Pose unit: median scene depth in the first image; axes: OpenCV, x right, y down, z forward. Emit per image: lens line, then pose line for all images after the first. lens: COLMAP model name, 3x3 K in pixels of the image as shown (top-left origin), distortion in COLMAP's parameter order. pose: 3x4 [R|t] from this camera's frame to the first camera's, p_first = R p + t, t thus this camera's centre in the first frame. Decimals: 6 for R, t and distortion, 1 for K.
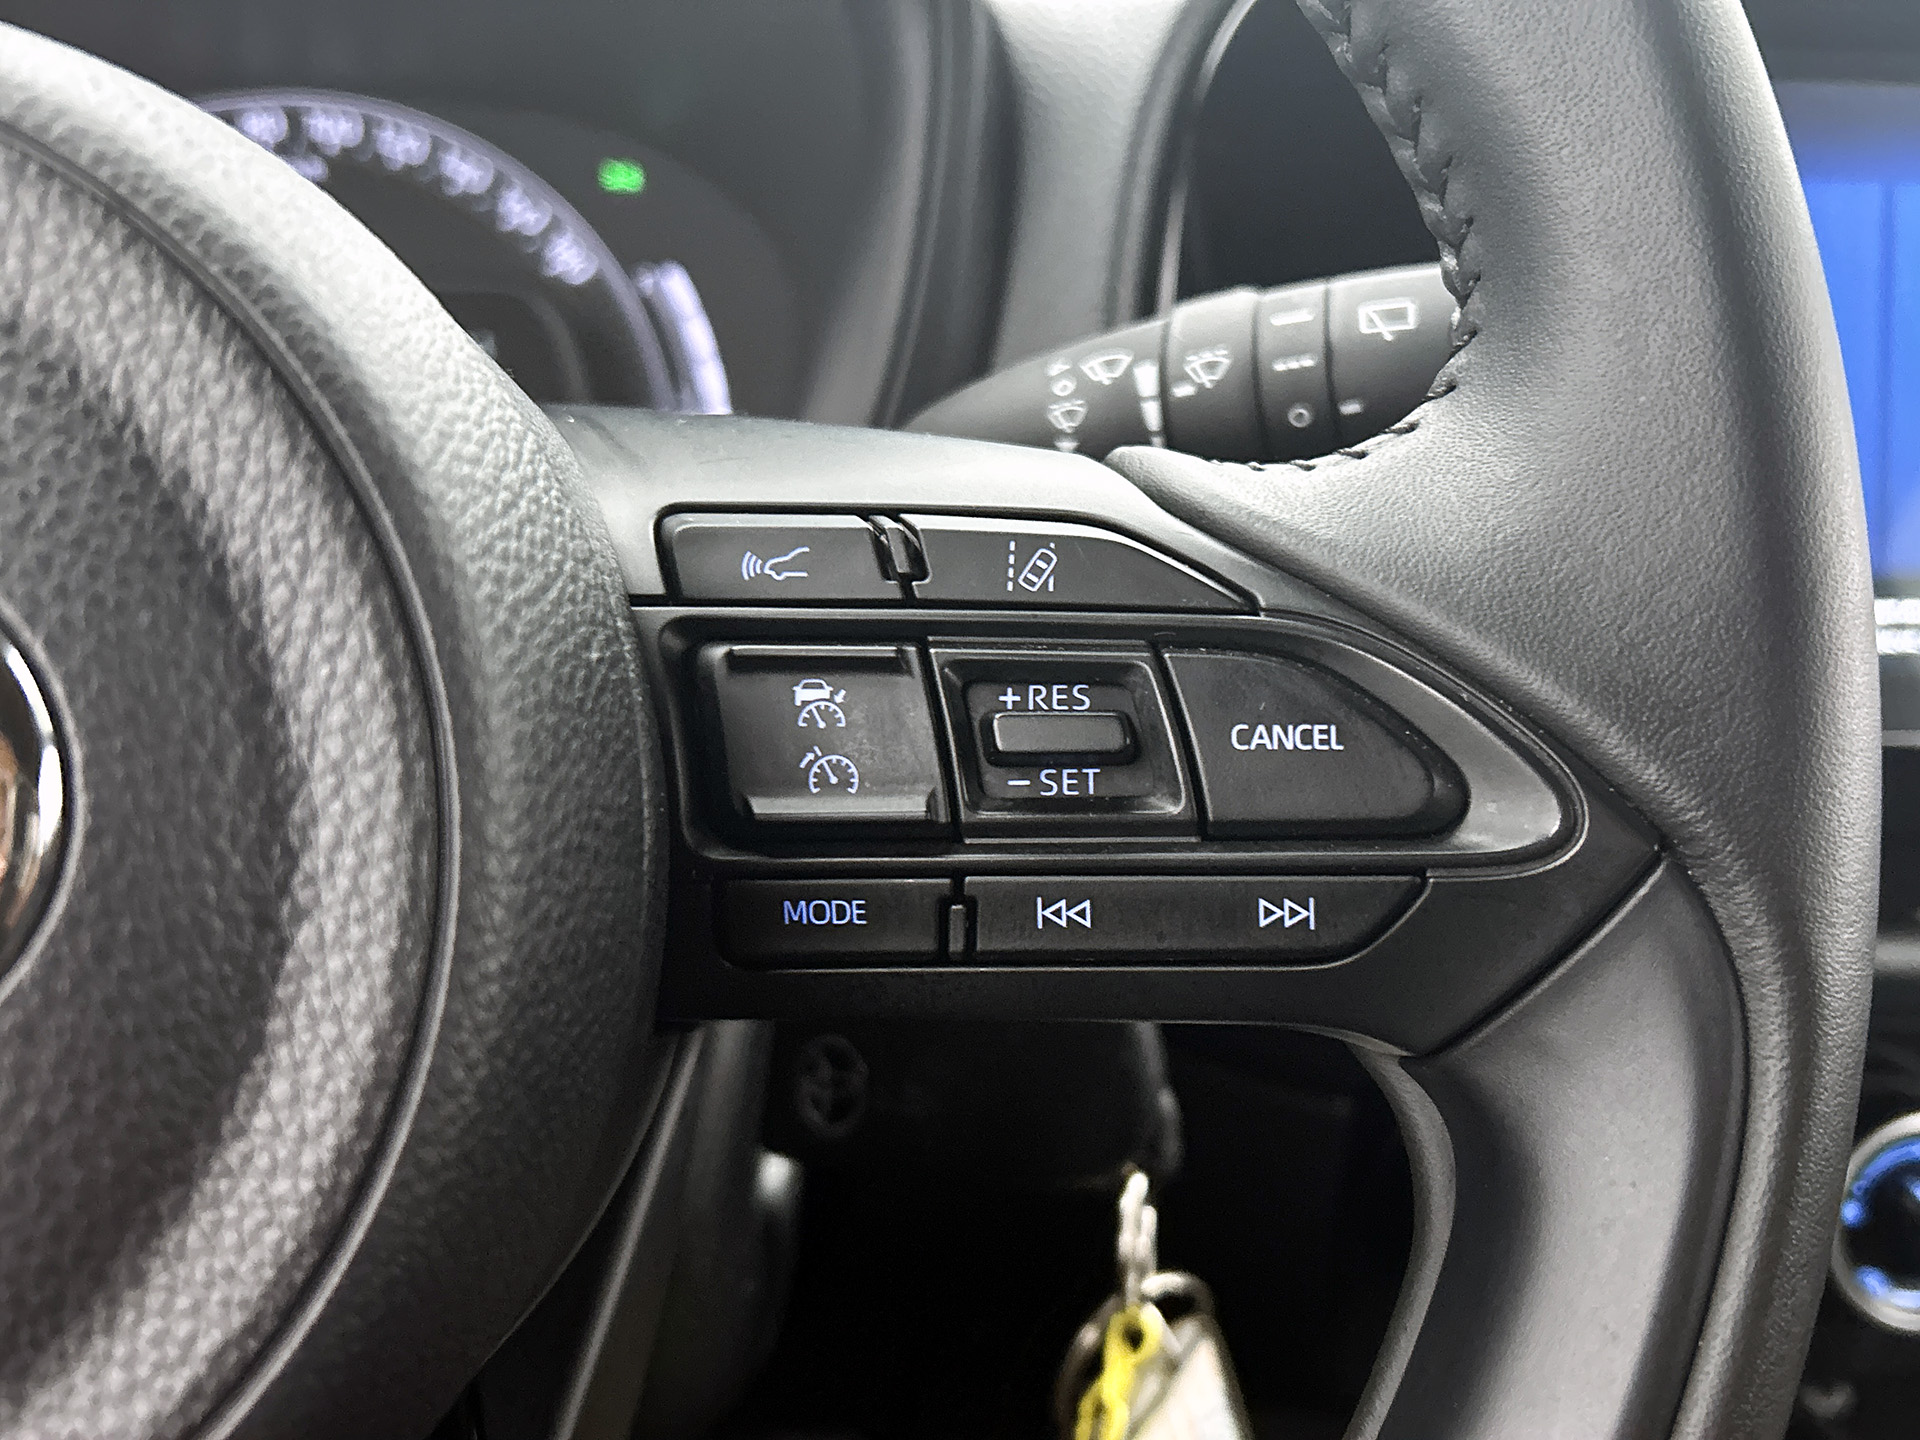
lens RADIAL K [[1820.8, 0, 967.8], [0, 1820.8, 733.5], [0, 0, 1]] dist [0.059670, 0.000000]
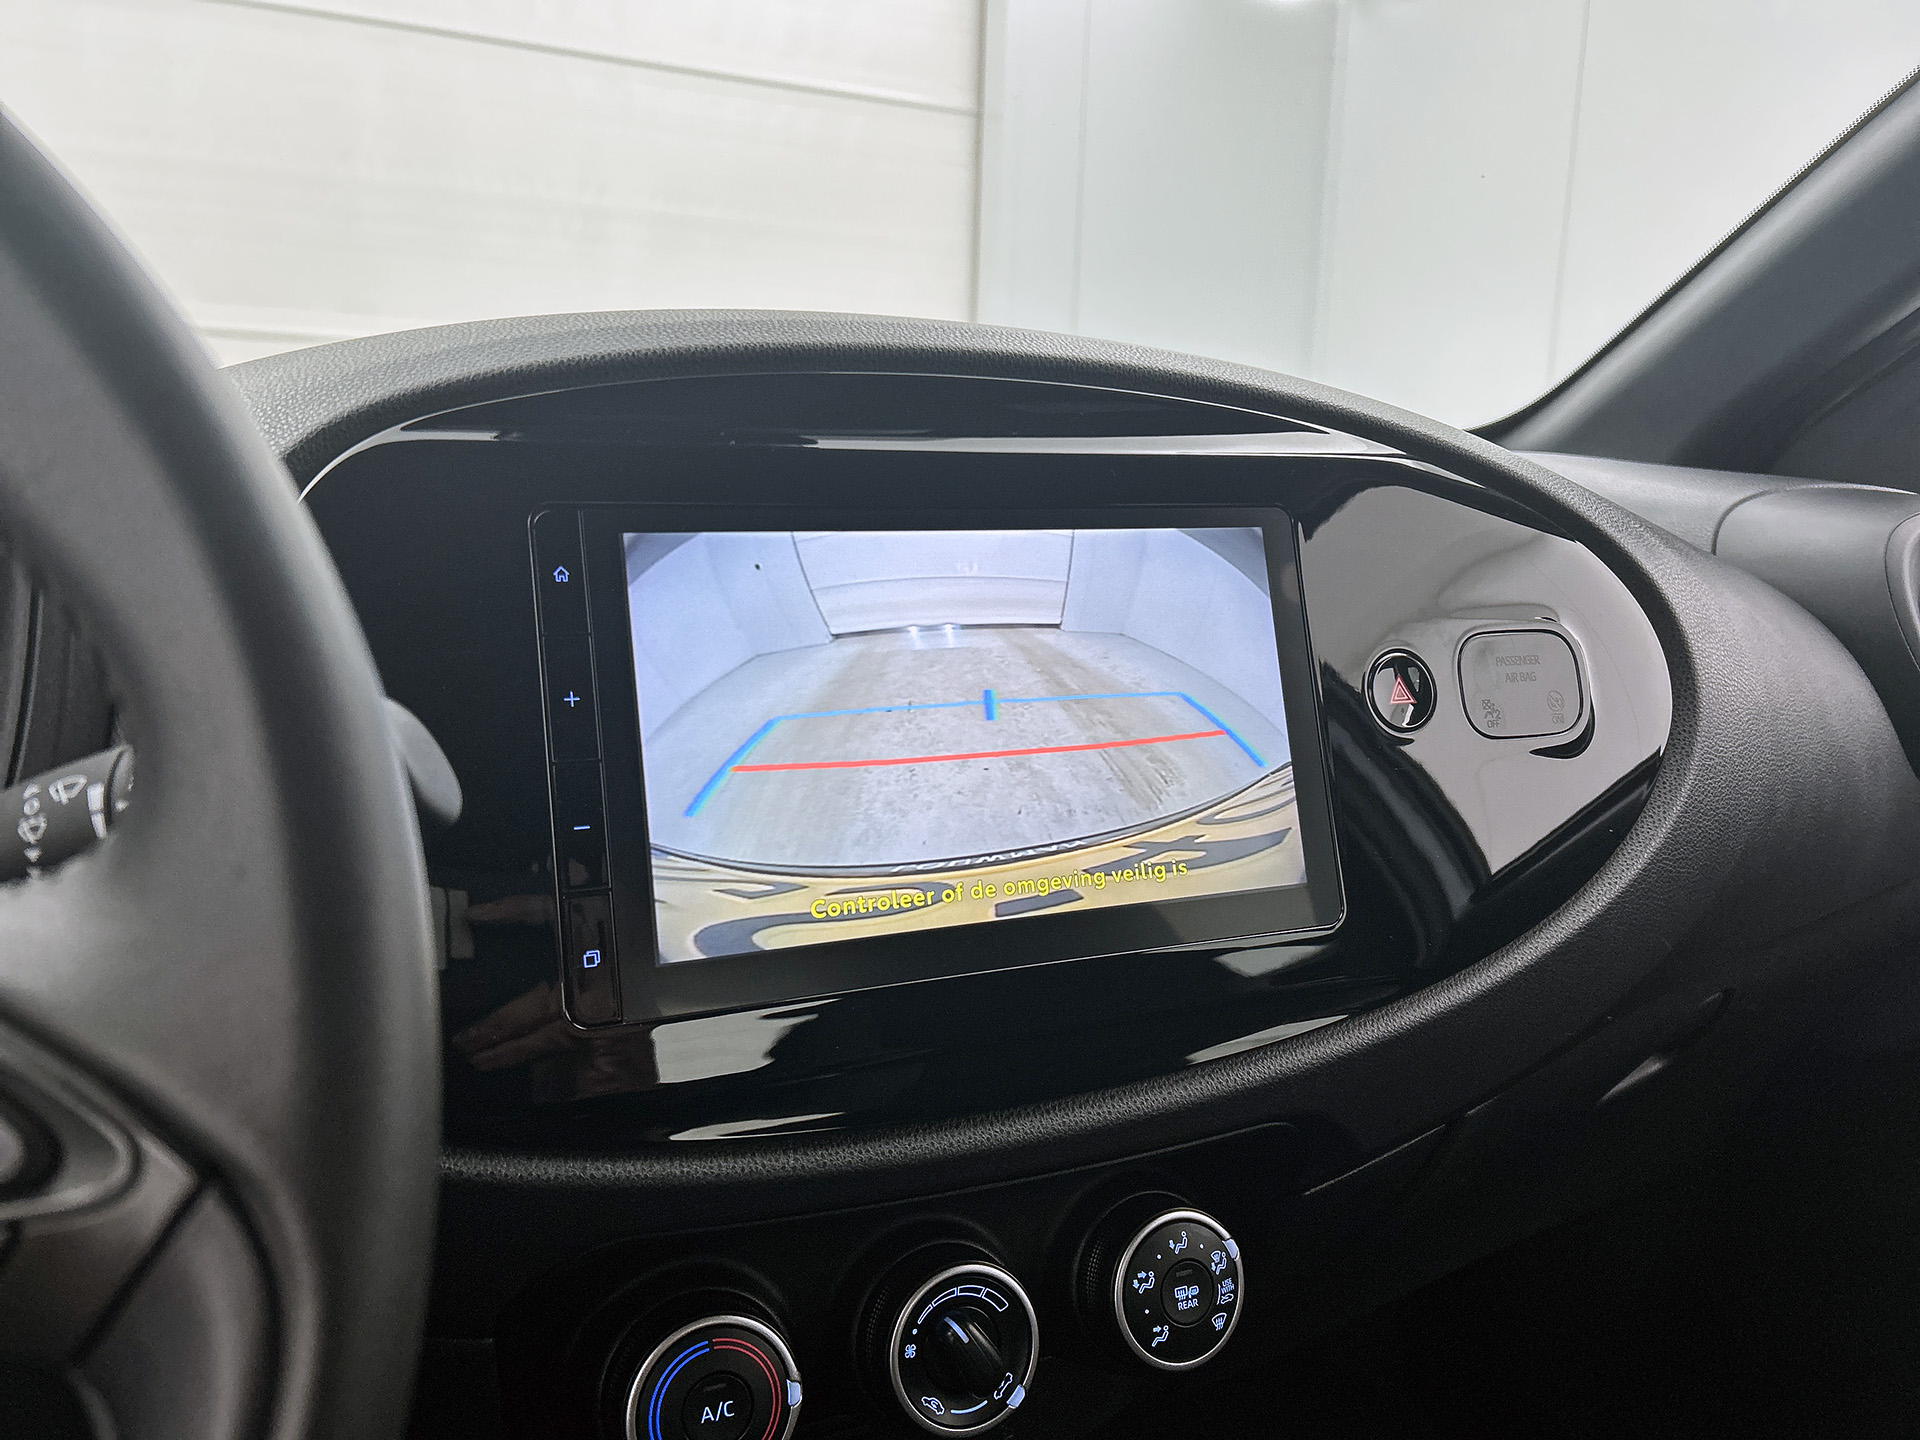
lens RADIAL K [[1440.1, 0, 956.0], [0, 1440.1, 725.7], [0, 0, 1]] dist [0.032345, -0.036624]
pose [[0.957787, -0.068542, 0.279187, 0.576453], [0.116217, 0.980583, -0.157959, -0.026543], [-0.262939, 0.183738, 0.947155, -0.145136]]
